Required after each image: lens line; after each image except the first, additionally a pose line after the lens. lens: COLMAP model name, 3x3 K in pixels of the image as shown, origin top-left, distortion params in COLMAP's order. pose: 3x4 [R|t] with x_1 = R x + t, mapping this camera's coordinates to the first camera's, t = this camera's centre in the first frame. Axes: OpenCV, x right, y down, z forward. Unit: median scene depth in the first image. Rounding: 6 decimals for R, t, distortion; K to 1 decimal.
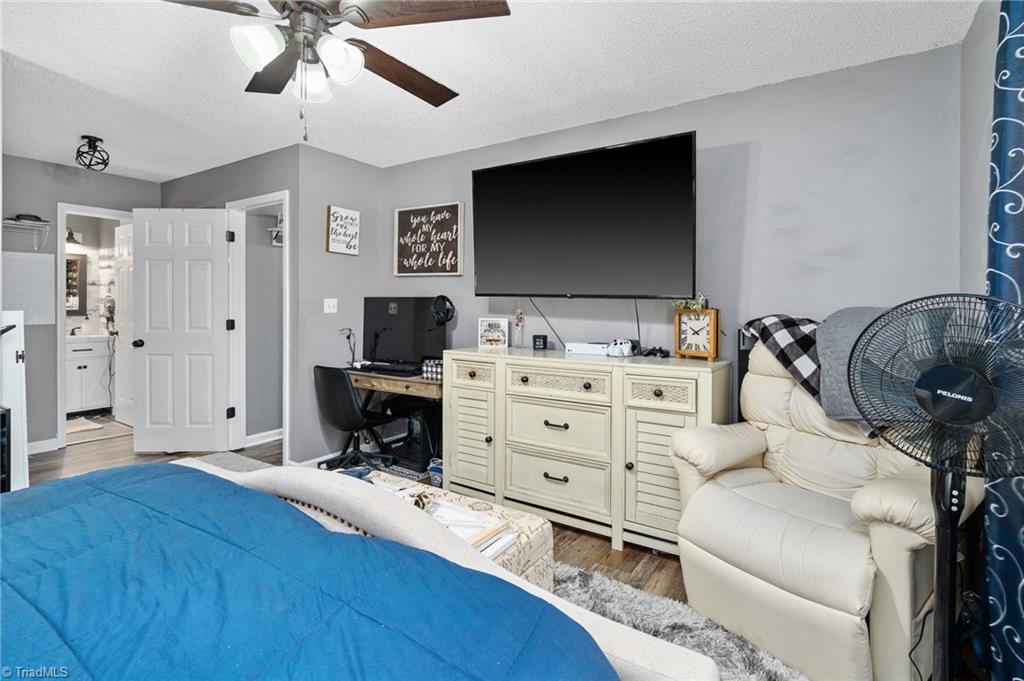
lens RADIAL K [[472.6, 0, 535.9], [0, 472.6, 310.3], [0, 0, 1]] dist [0.003461, 0.000162]
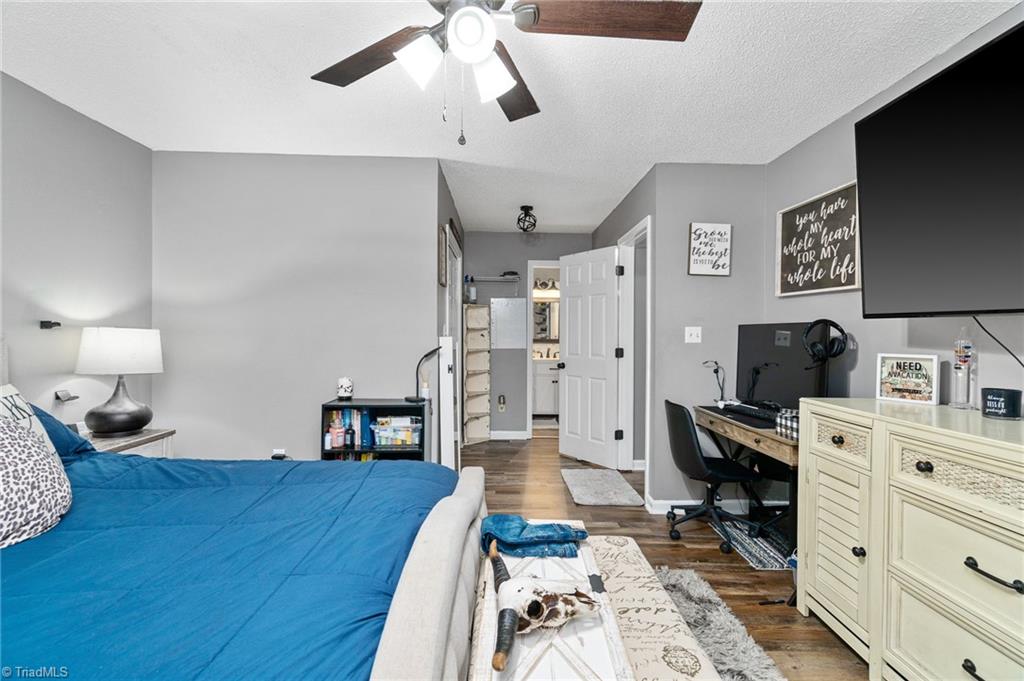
lens RADIAL K [[472.6, 0, 515.5], [0, 472.6, 340.1], [0, 0, 1]] dist [0.003461, 0.000162]
pose [[0.557828, 0.007505, -0.829923, 0.120700], [-0.012906, 0.999917, 0.000367, 0.004437], [0.829856, 0.010507, 0.557878, 0.219054]]
